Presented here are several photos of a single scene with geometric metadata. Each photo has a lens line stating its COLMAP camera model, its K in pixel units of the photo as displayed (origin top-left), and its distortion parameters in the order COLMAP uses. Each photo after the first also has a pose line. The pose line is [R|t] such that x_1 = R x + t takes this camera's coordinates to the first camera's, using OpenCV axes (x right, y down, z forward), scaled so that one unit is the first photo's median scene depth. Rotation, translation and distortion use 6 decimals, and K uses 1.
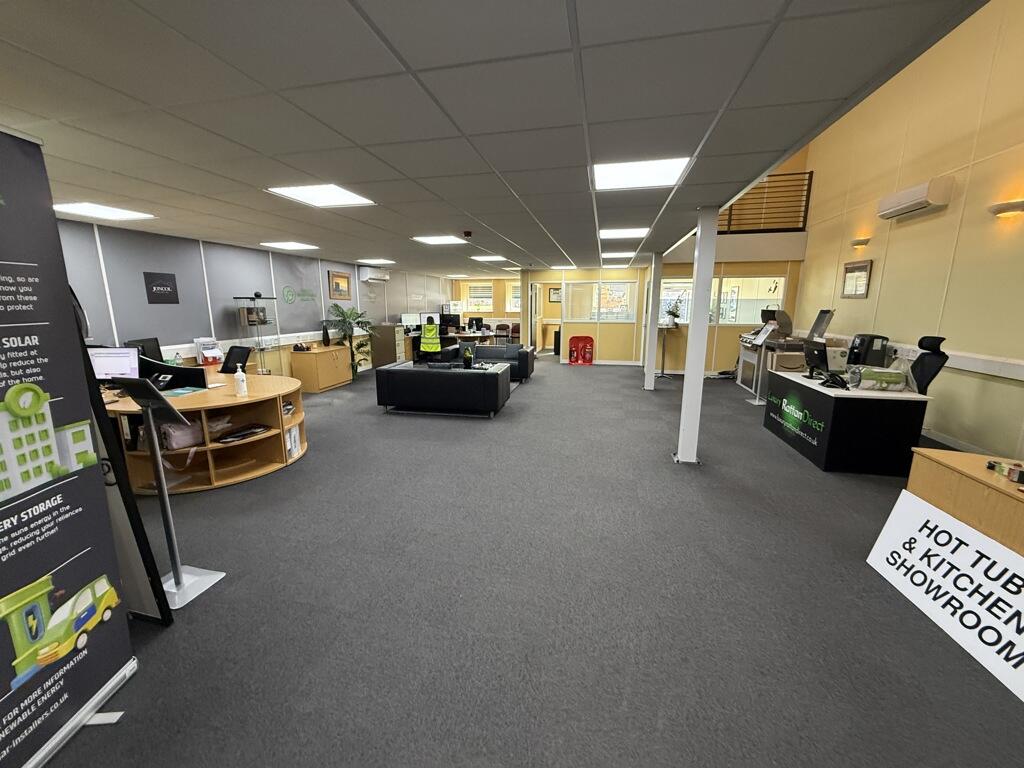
lens RADIAL K [[404.9, 0, 507.6], [0, 404.9, 384.4], [0, 0, 1]] dist [-0.001301, 0.000090]
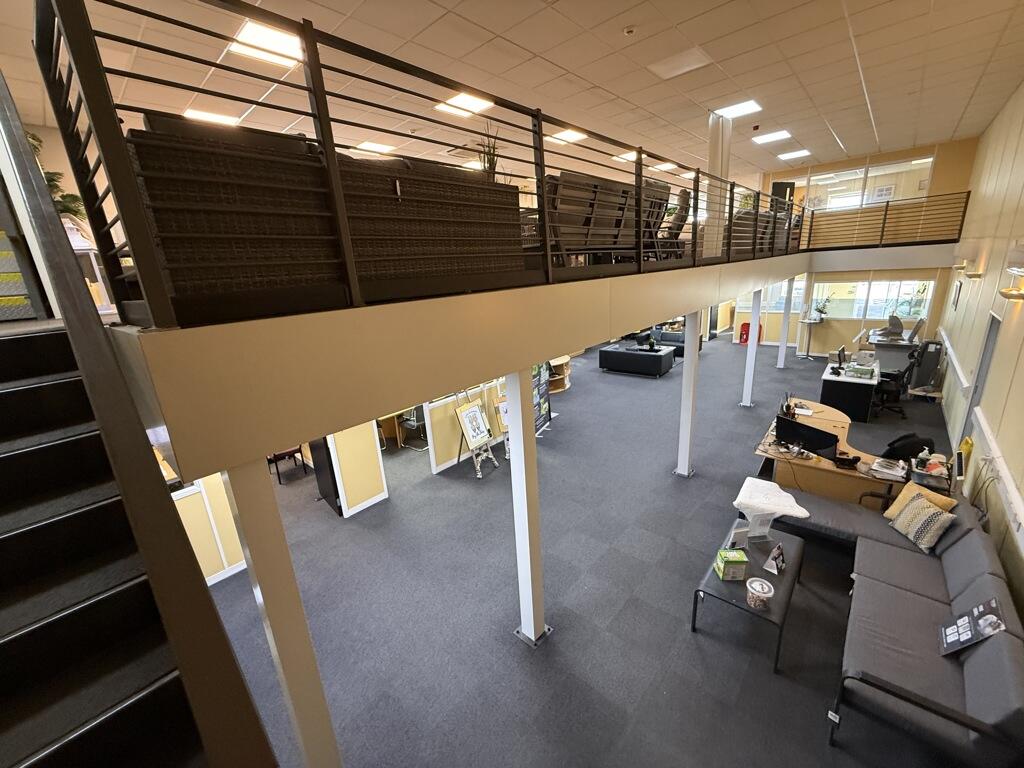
lens RADIAL K [[404.9, 0, 510.0], [0, 404.9, 385.5], [0, 0, 1]] dist [-0.001301, 0.000090]
pose [[0.872399, 0.082647, -0.481757, 0.263329], [-0.031336, 0.993031, 0.113612, -0.074411], [0.487789, -0.084018, 0.868909, -0.953356]]
